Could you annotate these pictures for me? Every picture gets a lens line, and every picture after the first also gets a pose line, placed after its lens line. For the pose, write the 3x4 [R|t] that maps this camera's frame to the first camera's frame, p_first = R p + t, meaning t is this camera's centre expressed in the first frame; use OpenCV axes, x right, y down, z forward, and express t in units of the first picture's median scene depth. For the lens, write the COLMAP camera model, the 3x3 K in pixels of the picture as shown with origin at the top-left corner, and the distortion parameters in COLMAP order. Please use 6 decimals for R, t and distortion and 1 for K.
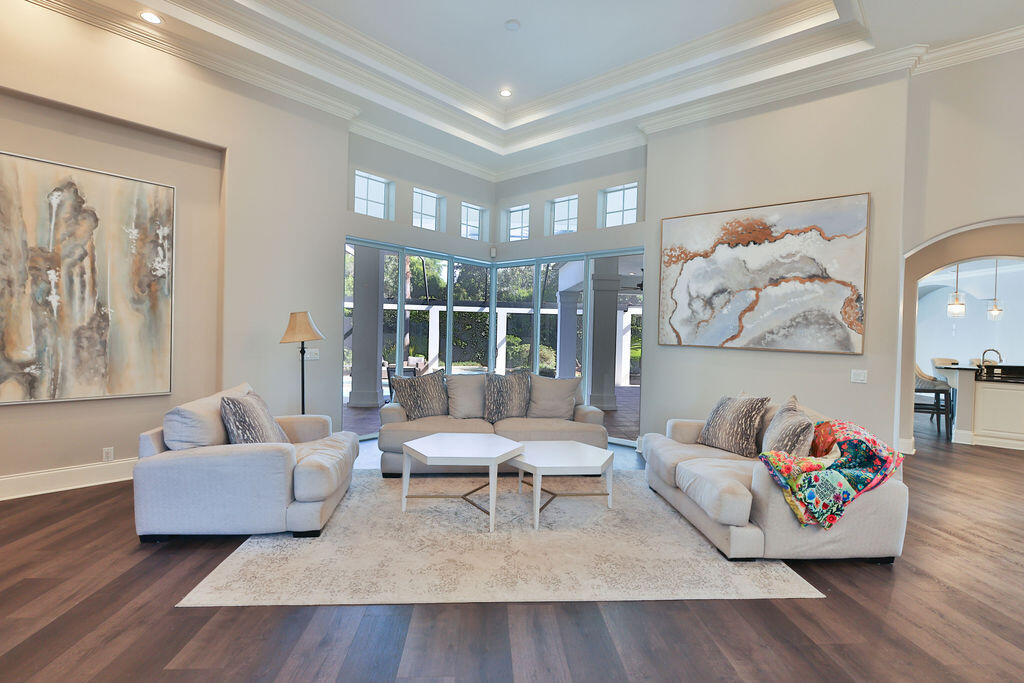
lens RADIAL K [[502.0, 0, 512.4], [0, 502.0, 346.1], [0, 0, 1]] dist [0.003931, 0.001171]
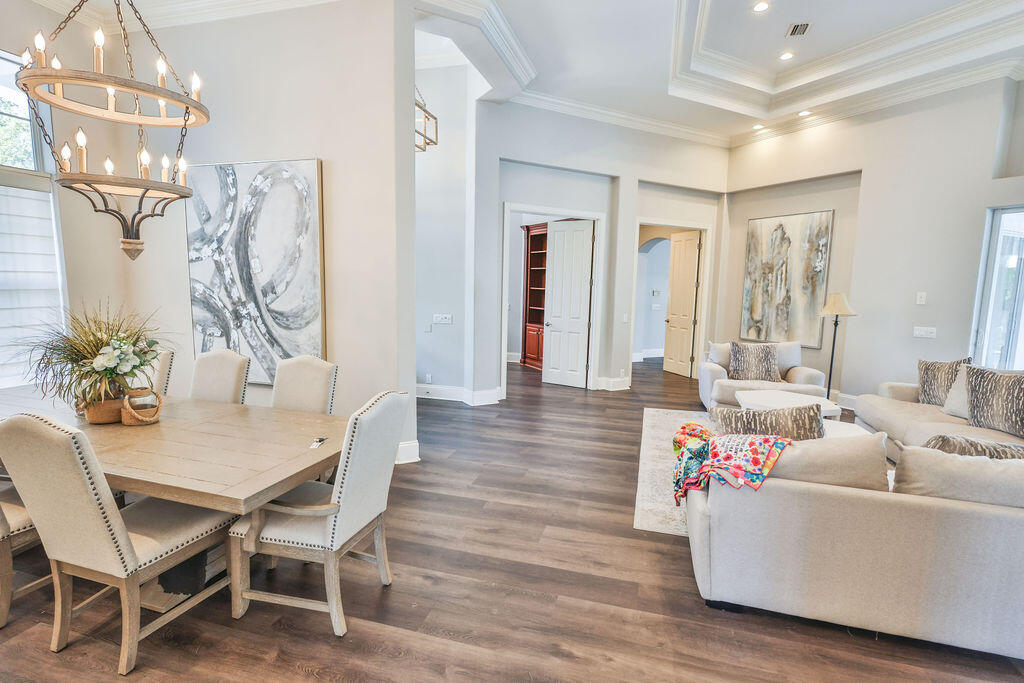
lens RADIAL K [[502.0, 0, 512.4], [0, 502.0, 346.1], [0, 0, 1]] dist [0.003931, 0.001171]
pose [[-0.339880, 0.086381, -0.936493, 1.158767], [-0.051124, 0.992604, 0.110111, -0.034809], [0.939078, 0.085302, -0.332950, 0.695482]]
